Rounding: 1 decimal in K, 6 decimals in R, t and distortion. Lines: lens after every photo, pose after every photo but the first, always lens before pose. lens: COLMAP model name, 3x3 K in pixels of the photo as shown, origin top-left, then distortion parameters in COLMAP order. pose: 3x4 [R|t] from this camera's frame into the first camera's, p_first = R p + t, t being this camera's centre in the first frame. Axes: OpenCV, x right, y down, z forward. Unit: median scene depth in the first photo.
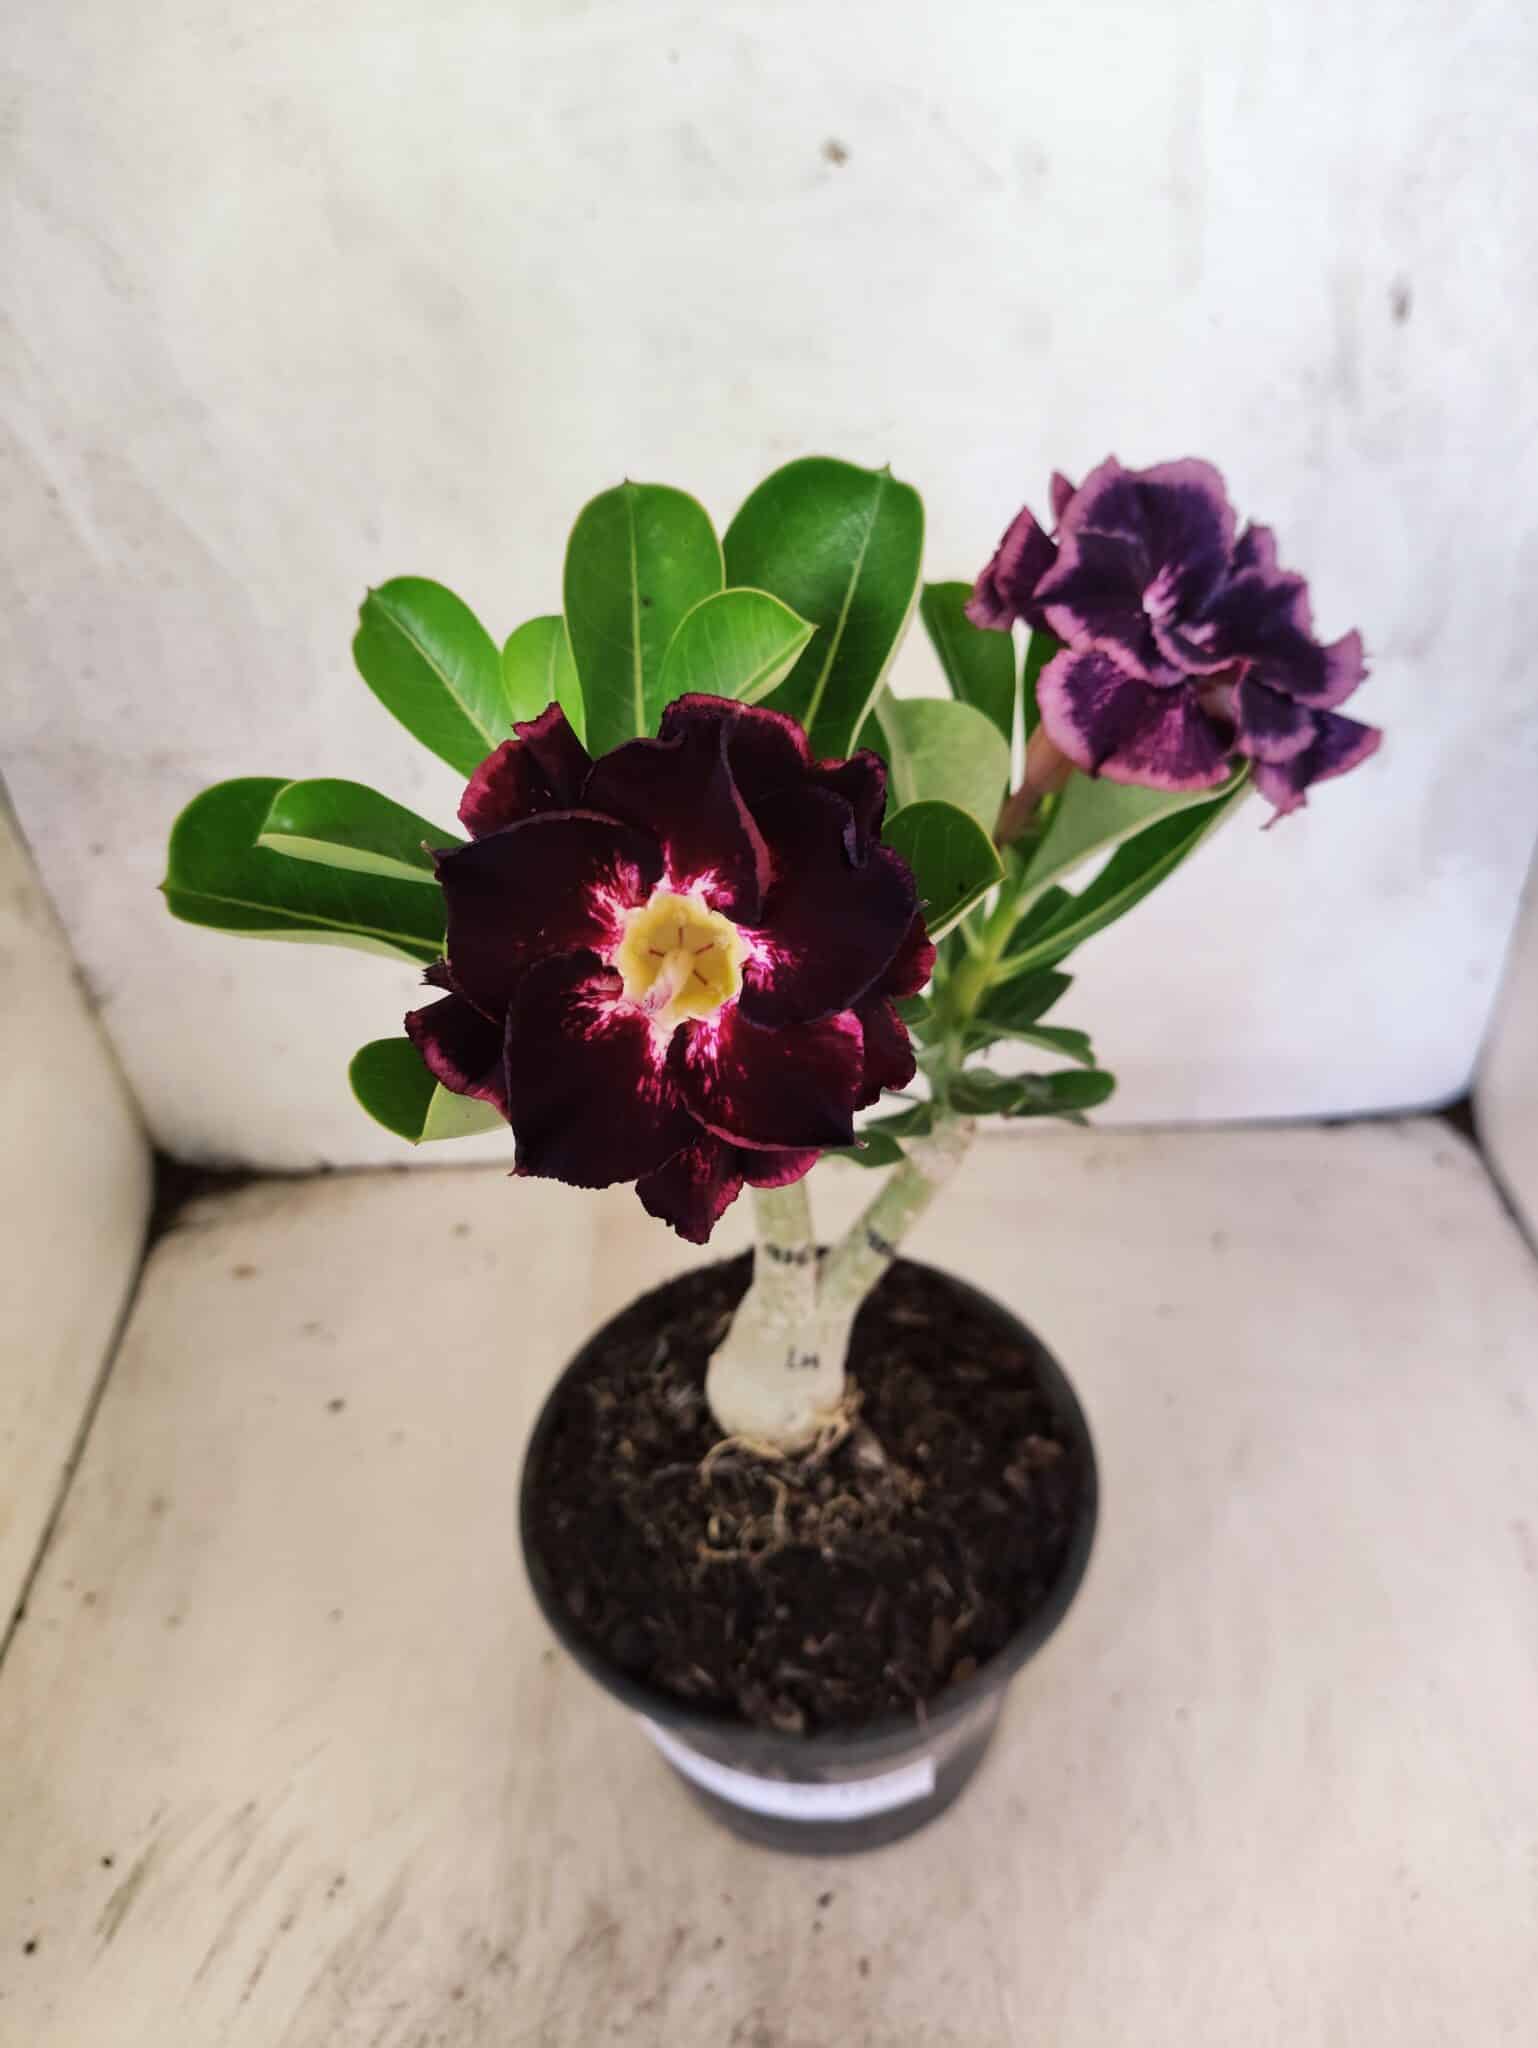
lens RADIAL K [[1565.6, 0, 788.7], [0, 1565.6, 1010.1], [0, 0, 1]] dist [0.032973, -0.075705]
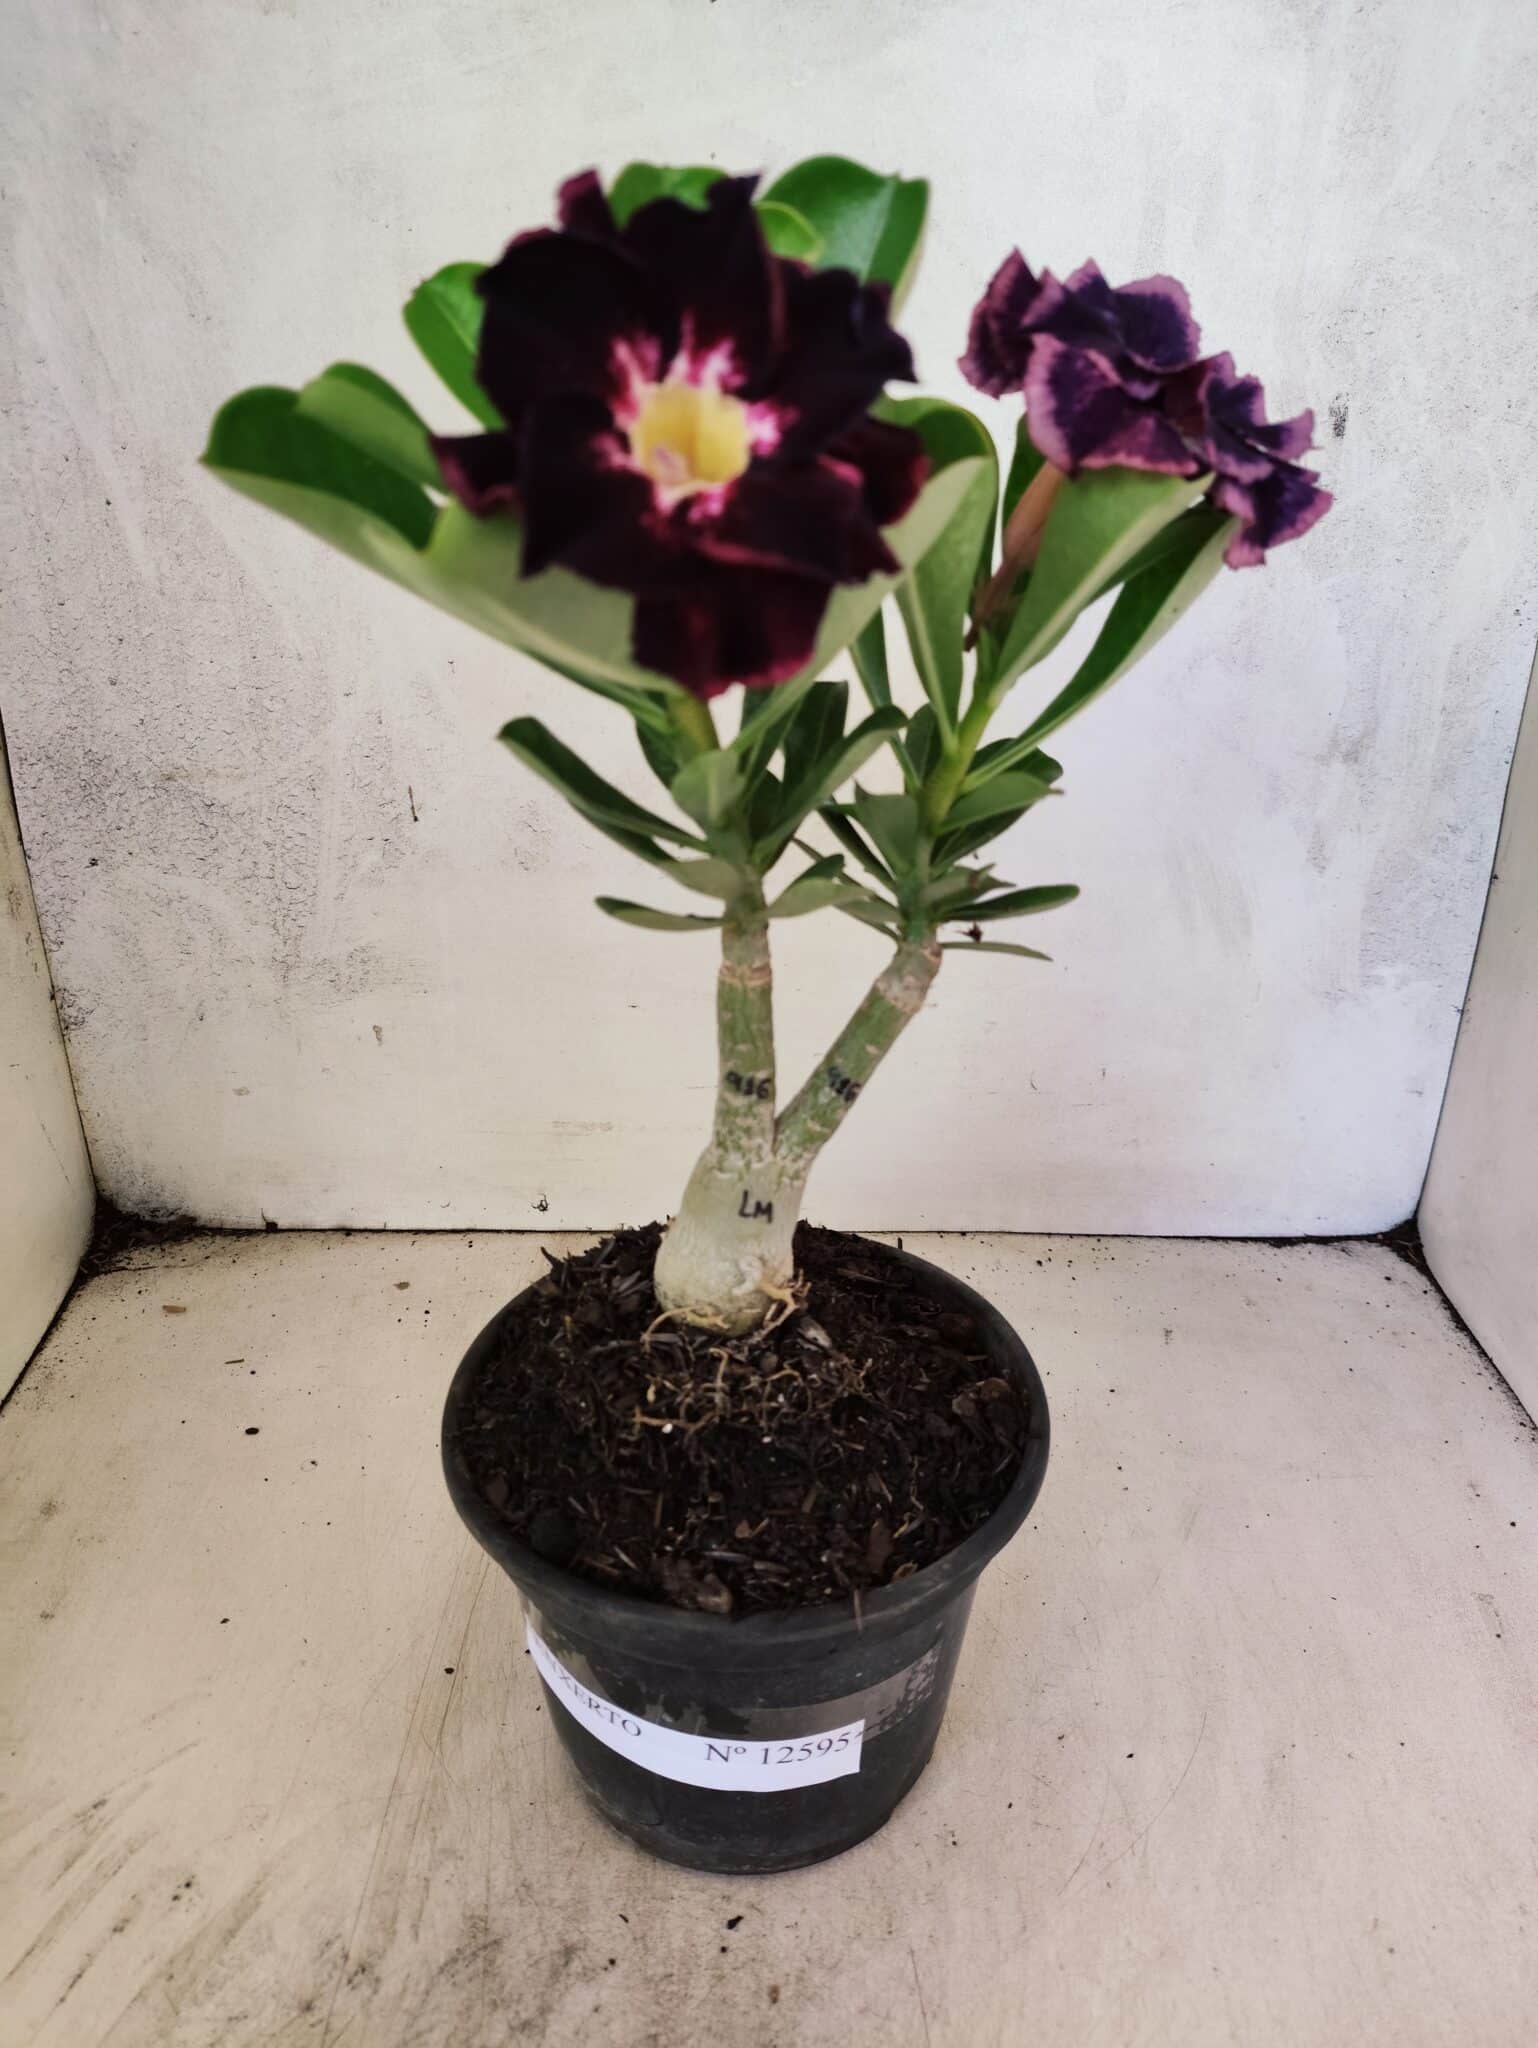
lens RADIAL K [[1565.6, 0, 786.3], [0, 1565.6, 1014.7], [0, 0, 1]] dist [0.032973, -0.075705]
pose [[0.997531, 0.067635, 0.018916, 0.001049], [-0.061548, 0.971631, -0.228355, 0.248893], [-0.033824, 0.226627, 0.973394, 0.007756]]
